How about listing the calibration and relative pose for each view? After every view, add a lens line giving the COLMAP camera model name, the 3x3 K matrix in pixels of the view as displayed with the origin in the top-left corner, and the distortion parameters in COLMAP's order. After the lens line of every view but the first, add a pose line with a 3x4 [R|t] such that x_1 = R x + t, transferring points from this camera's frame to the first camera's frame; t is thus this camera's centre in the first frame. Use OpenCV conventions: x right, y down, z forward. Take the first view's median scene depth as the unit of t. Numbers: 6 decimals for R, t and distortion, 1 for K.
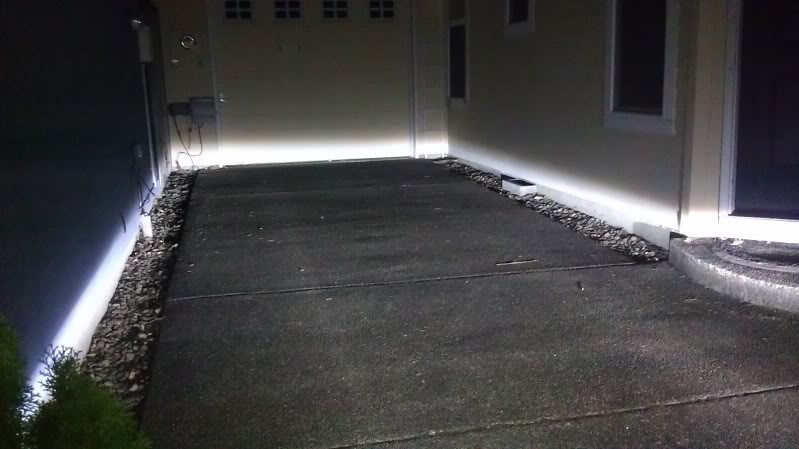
lens RADIAL K [[784.8, 0, 400.6], [0, 784.8, 227.3], [0, 0, 1]] dist [0.133203, -0.369930]
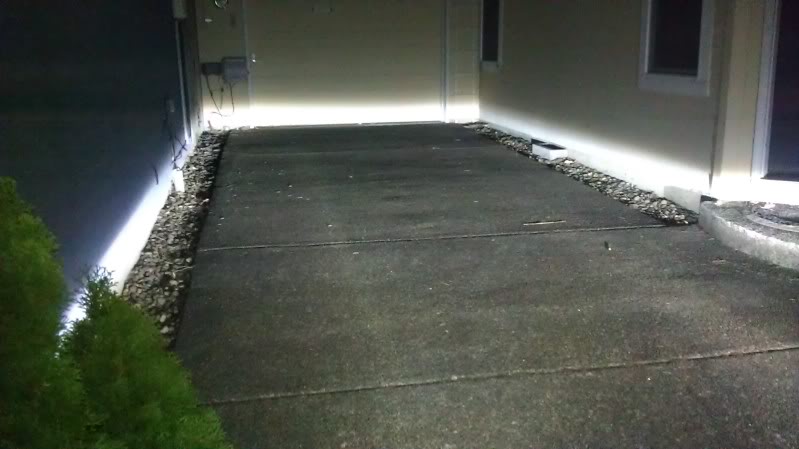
lens RADIAL K [[784.8, 0, 400.6], [0, 784.8, 227.3], [0, 0, 1]] dist [0.133203, -0.369930]
pose [[0.999095, 0.022426, -0.036131, 0.002048], [-0.021061, 0.999065, 0.037747, 0.017785], [0.036944, -0.036952, 0.998634, -0.005297]]
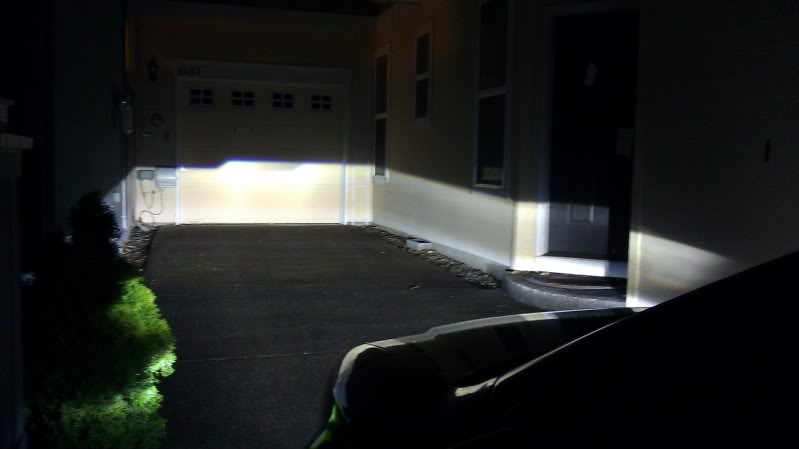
lens RADIAL K [[784.8, 0, 400.6], [0, 784.8, 227.3], [0, 0, 1]] dist [0.133203, -0.369930]
pose [[0.997591, 0.041210, 0.055802, 0.081881], [-0.034528, 0.992669, -0.115825, 0.110197], [-0.060166, 0.113619, 0.991701, -0.402195]]
